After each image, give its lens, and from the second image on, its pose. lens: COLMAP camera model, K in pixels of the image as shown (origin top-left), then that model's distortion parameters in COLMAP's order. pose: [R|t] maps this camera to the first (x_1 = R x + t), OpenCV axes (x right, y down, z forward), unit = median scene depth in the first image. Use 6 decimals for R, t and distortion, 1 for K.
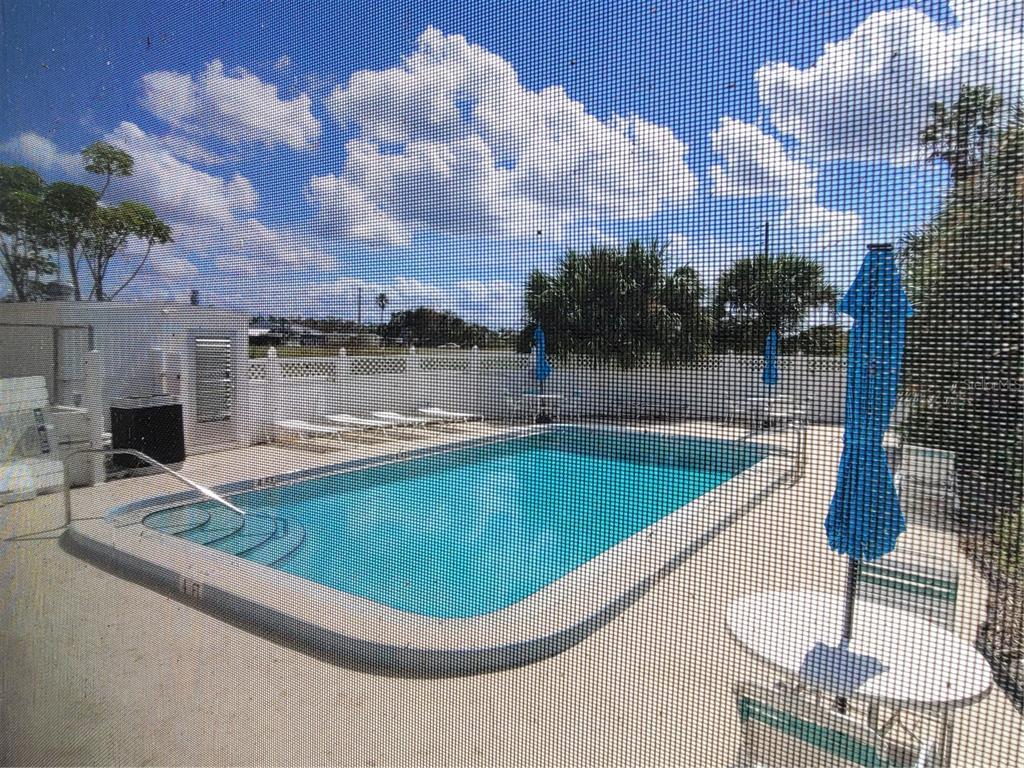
lens RADIAL K [[686.0, 0, 512.0], [0, 686.0, 384.0], [0, 0, 1]] dist [-0.000044, -0.001426]
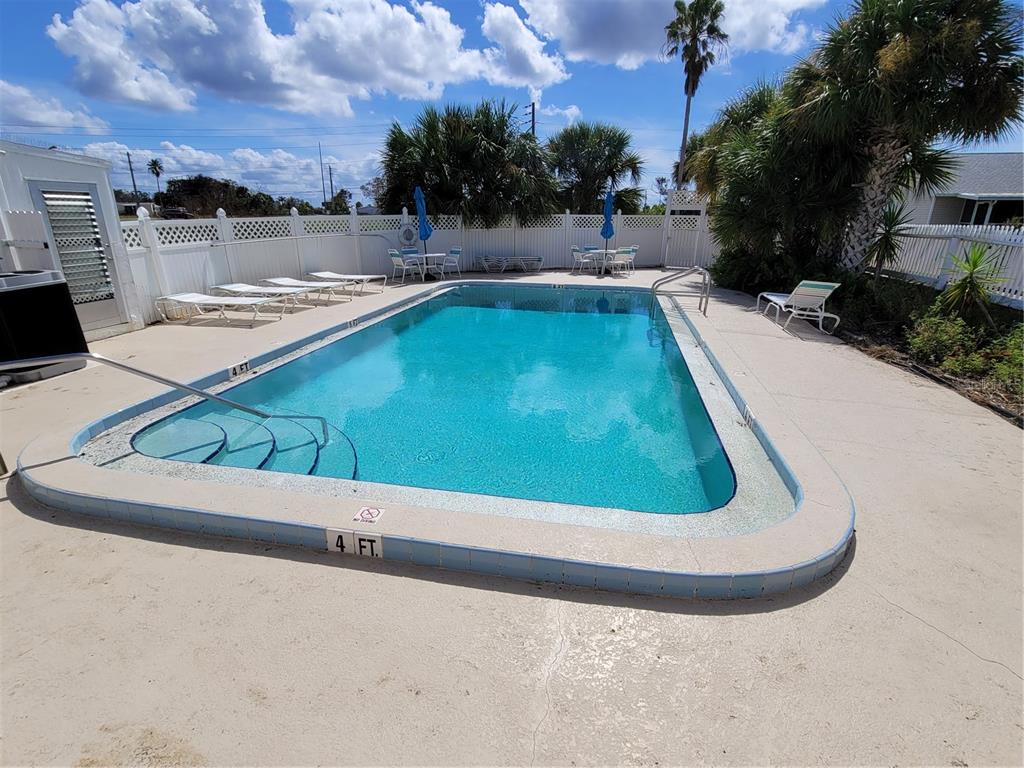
lens RADIAL K [[531.4, 0, 512.0], [0, 531.4, 384.0], [0, 0, 1]] dist [-0.005332, -0.001454]
pose [[0.931225, -0.120265, 0.344031, -0.137462], [0.028645, 0.965216, 0.259880, 0.000000], [-0.363318, -0.232152, 0.902278, 0.157437]]
